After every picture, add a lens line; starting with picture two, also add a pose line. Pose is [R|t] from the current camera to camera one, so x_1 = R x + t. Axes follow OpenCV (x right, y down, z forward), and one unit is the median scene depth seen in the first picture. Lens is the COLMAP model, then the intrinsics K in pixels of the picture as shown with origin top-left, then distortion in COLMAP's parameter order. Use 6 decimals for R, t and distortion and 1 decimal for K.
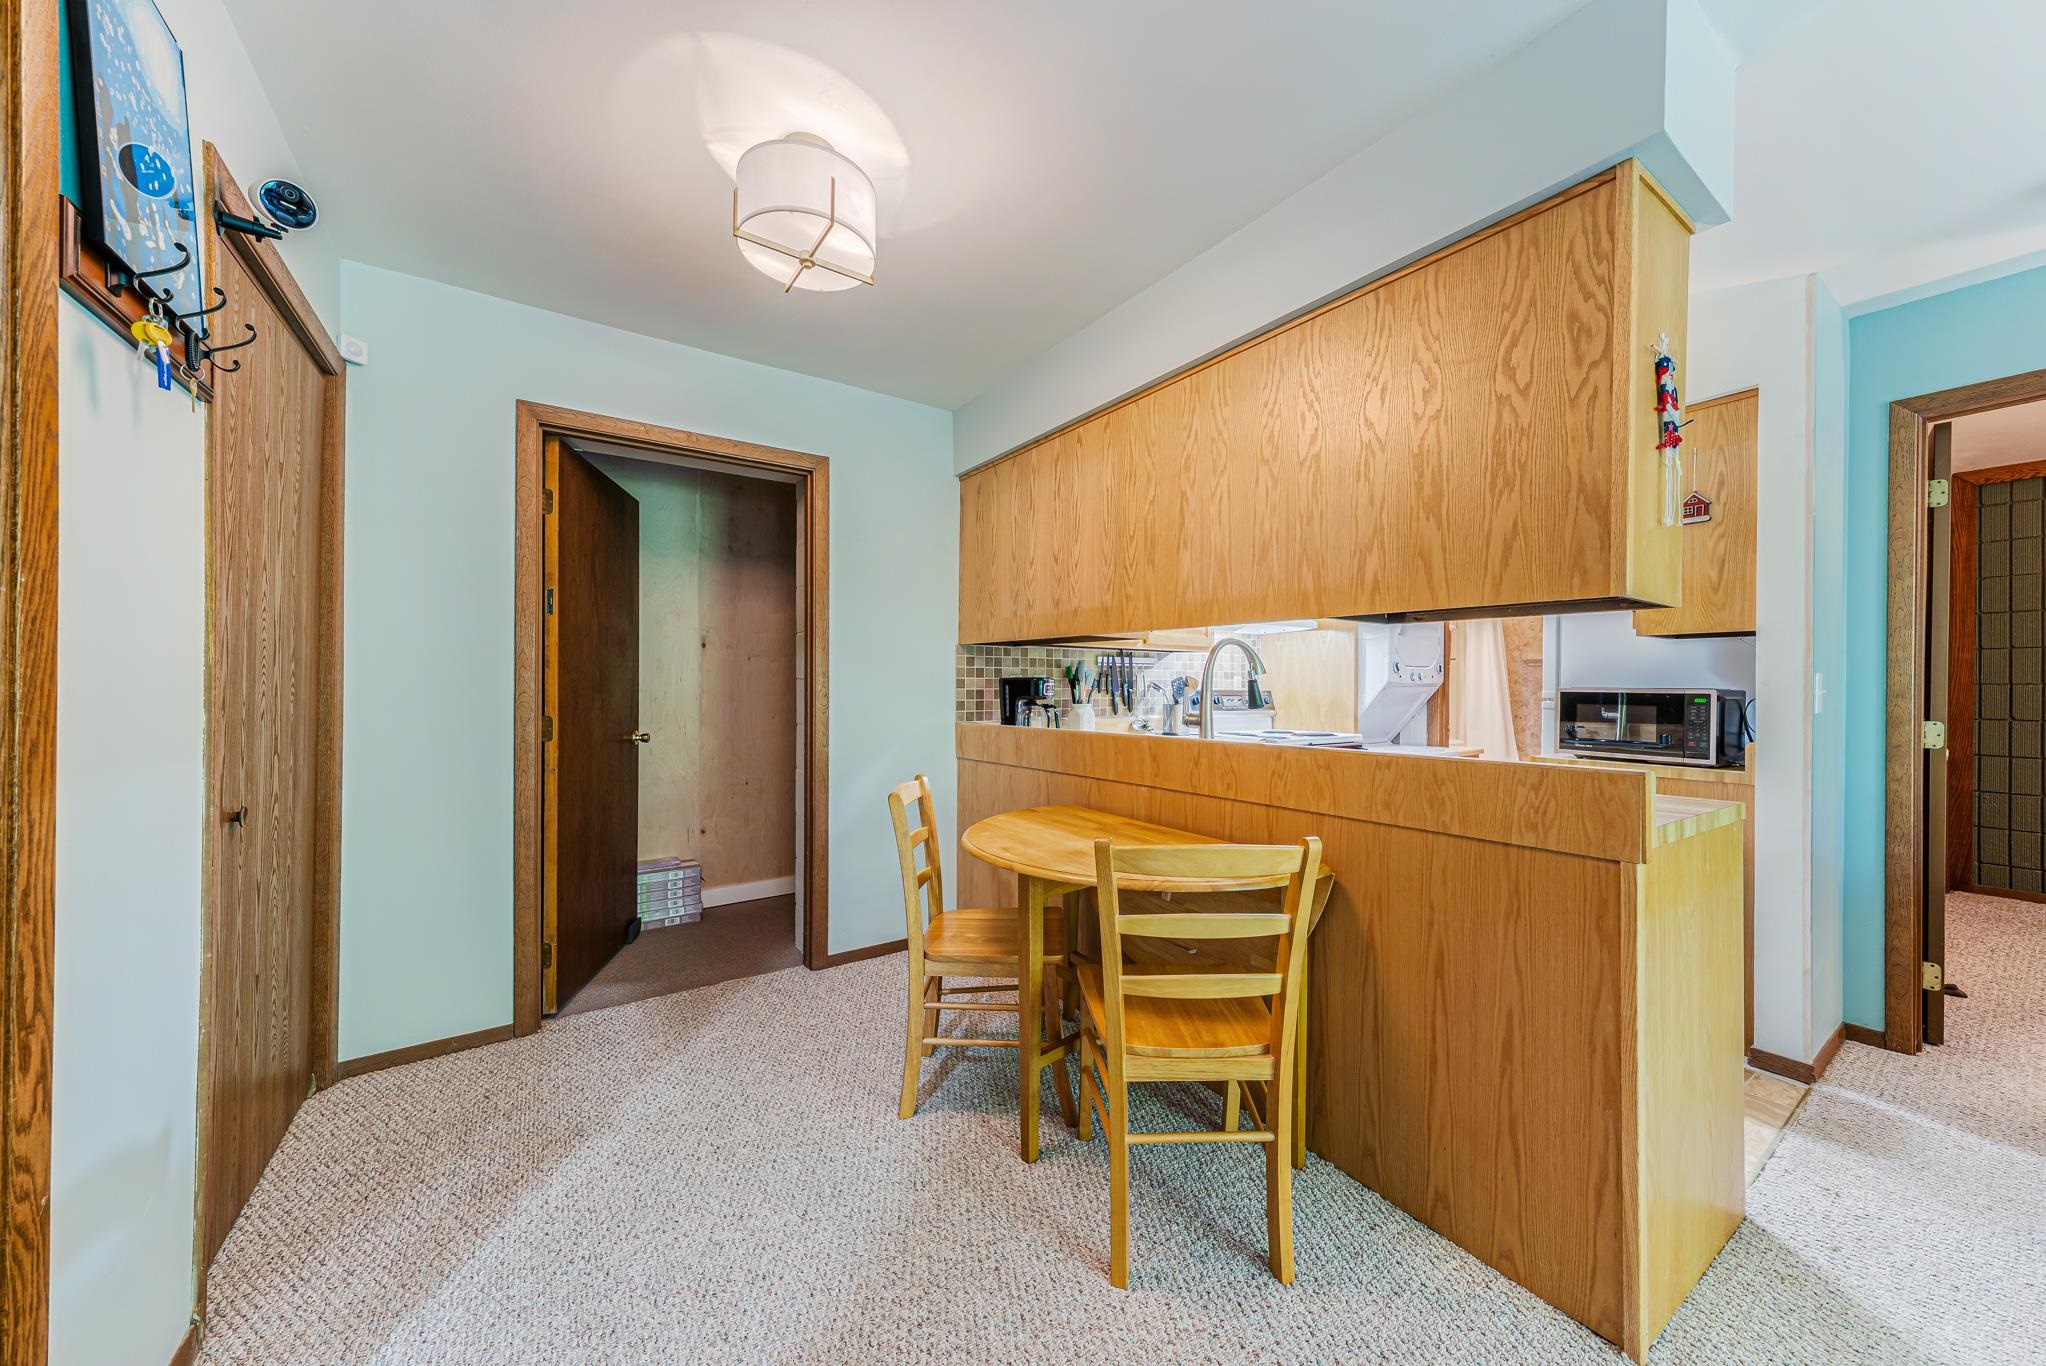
lens RADIAL K [[714.4, 0, 1022.5], [0, 714.4, 687.3], [0, 0, 1]] dist [-0.000010, 0.000126]
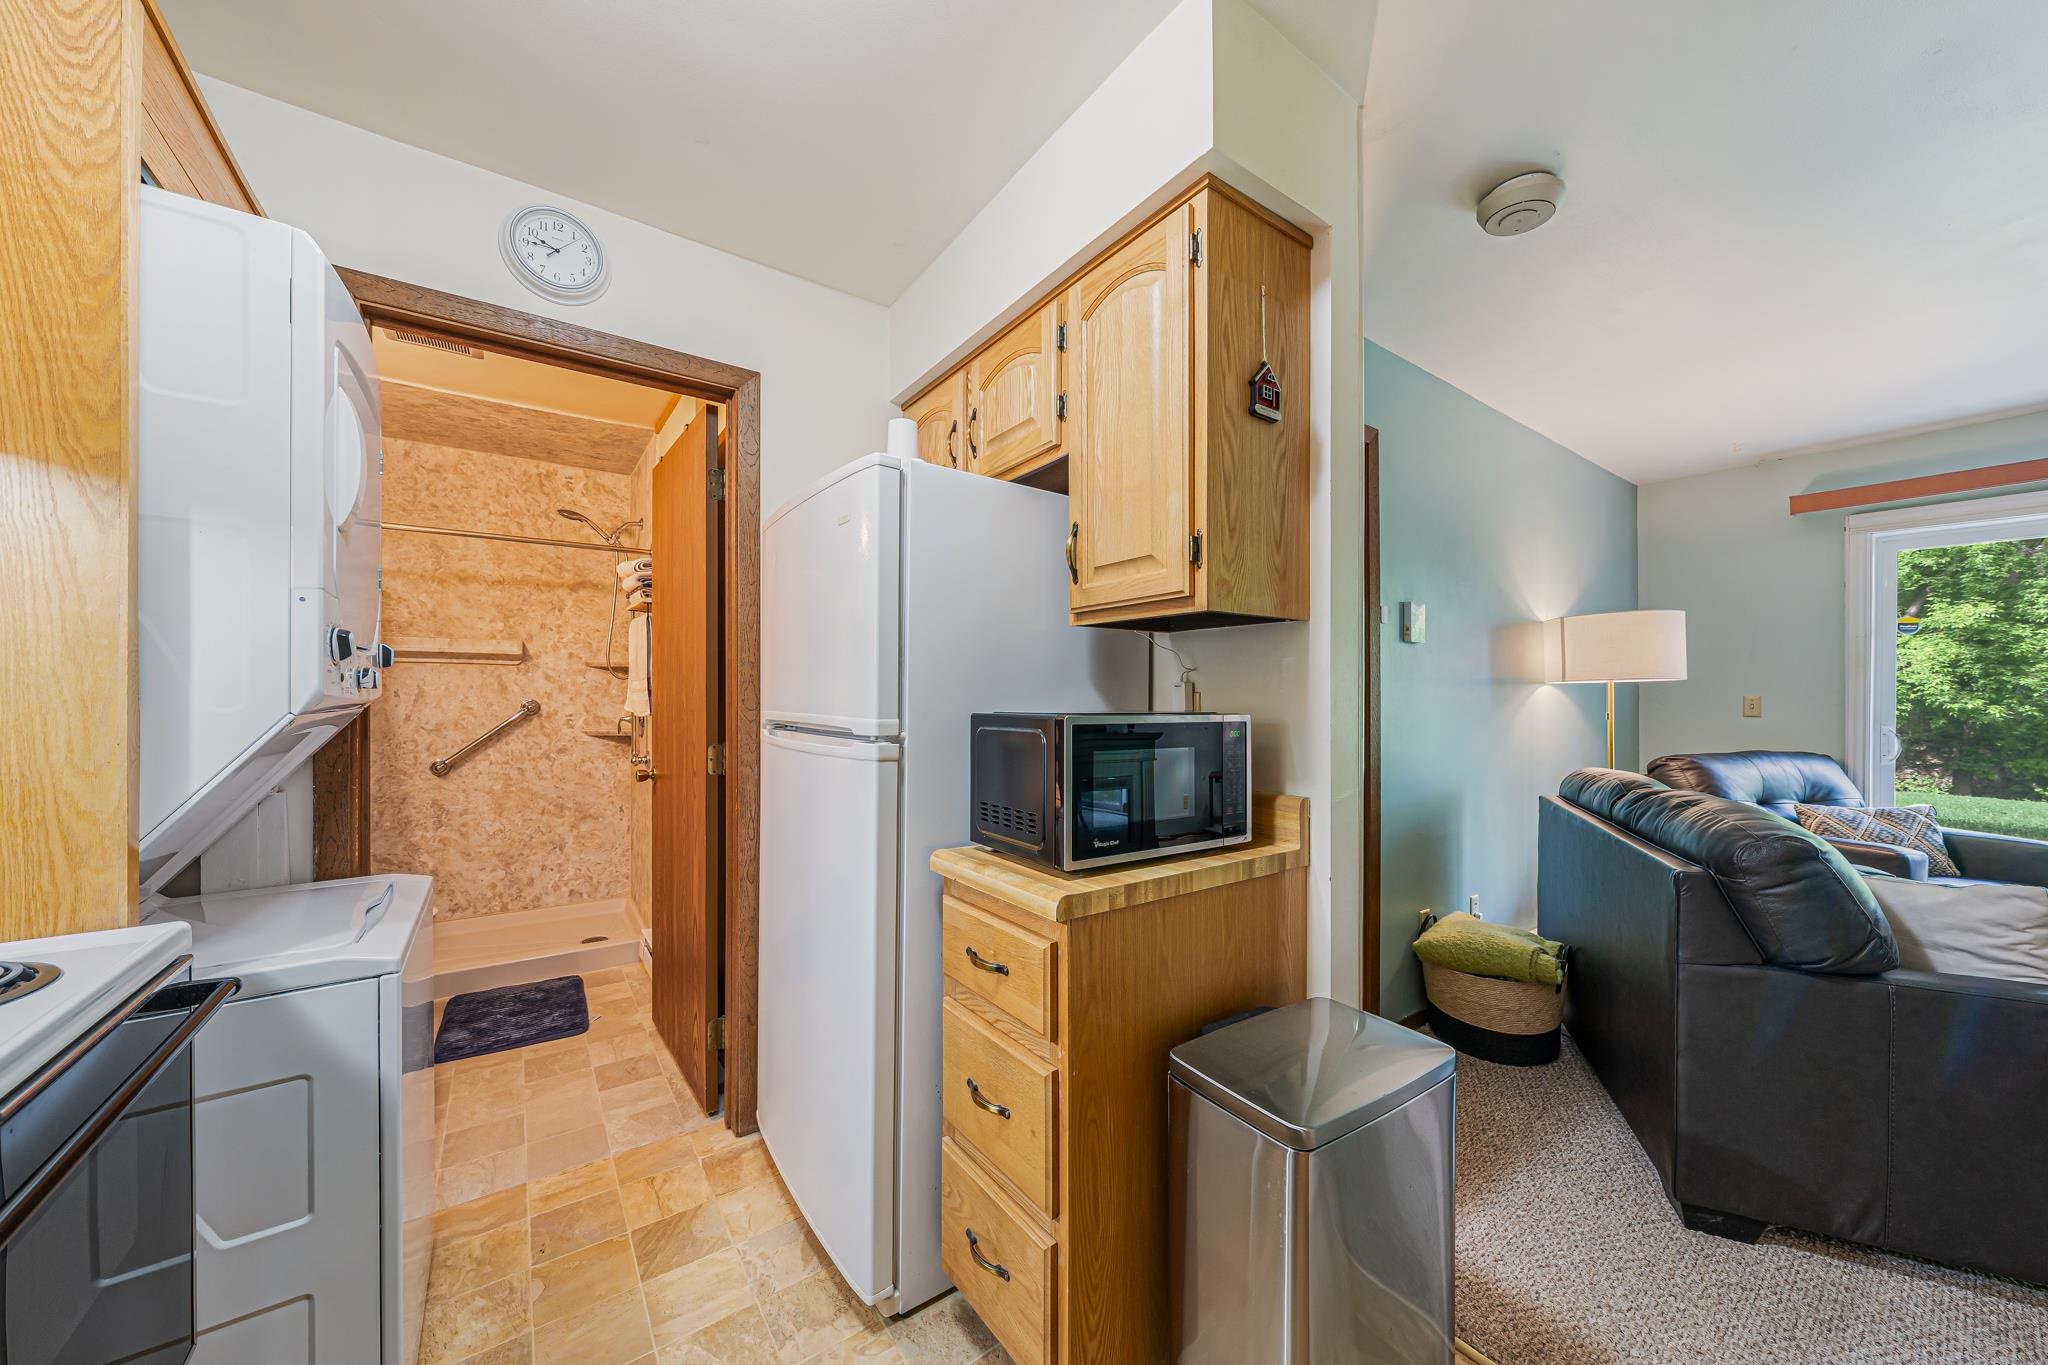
lens RADIAL K [[715.6, 0, 1028.3], [0, 715.6, 696.6], [0, 0, 1]] dist [-0.005015, -0.000073]
pose [[-0.029198, -0.006552, 0.999552, 0.342058], [0.000298, 0.999978, 0.006564, -0.014682], [-0.999574, 0.000490, -0.029195, 1.067396]]
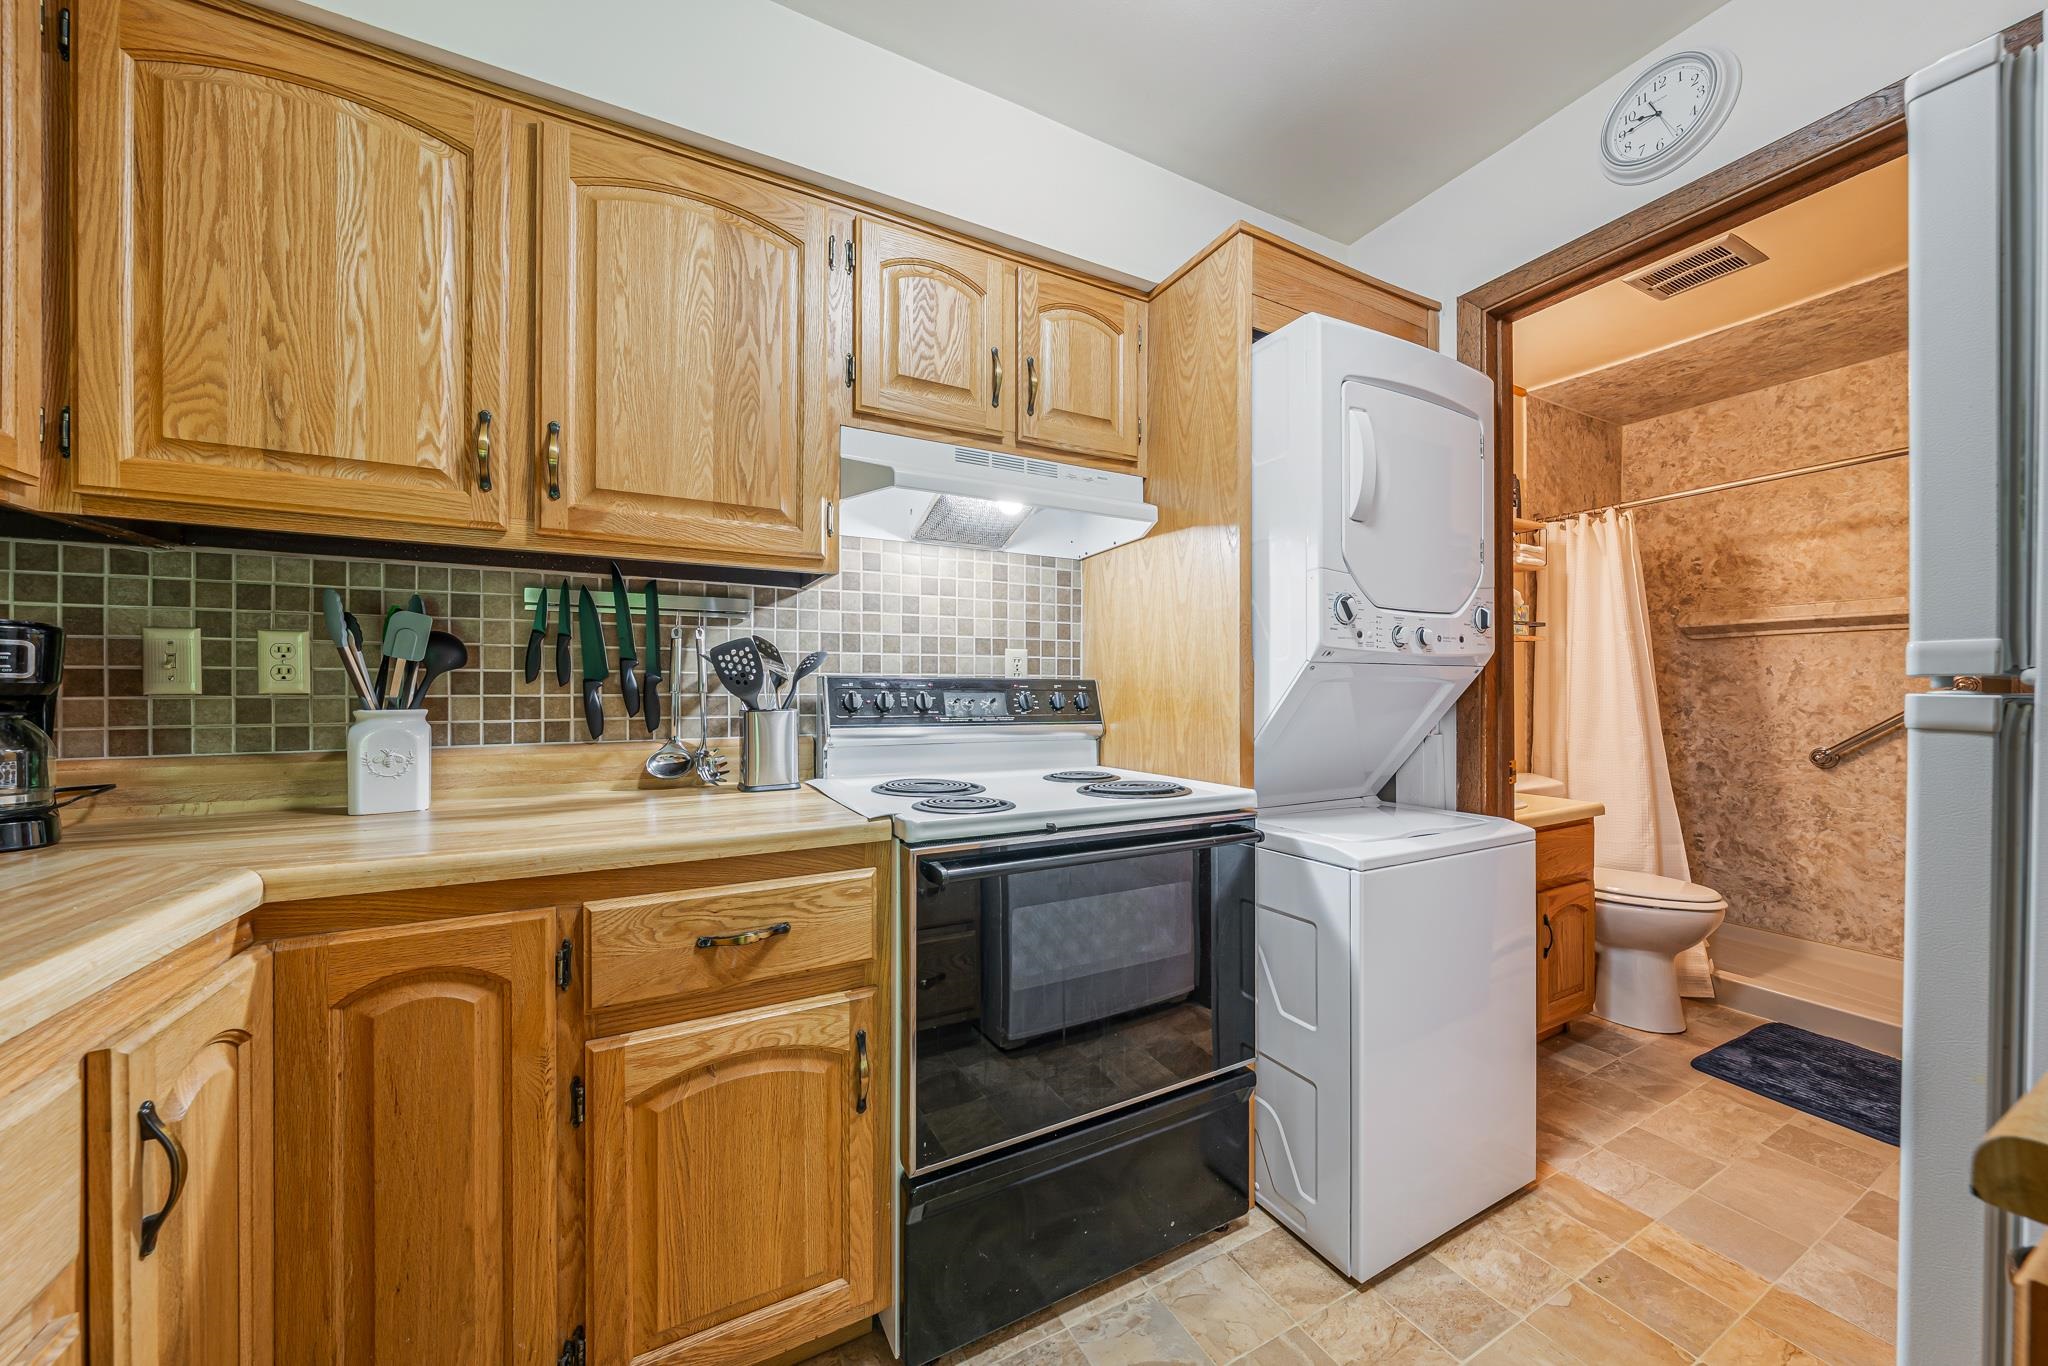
lens RADIAL K [[715.6, 0, 1024.0], [0, 715.6, 688.9], [0, 0, 1]] dist [-0.005015, -0.000073]
pose [[0.994074, -0.003496, -0.108645, 0.577372], [0.002795, 0.999974, -0.006603, 0.020901], [0.108665, 0.006260, 0.994059, 0.895887]]
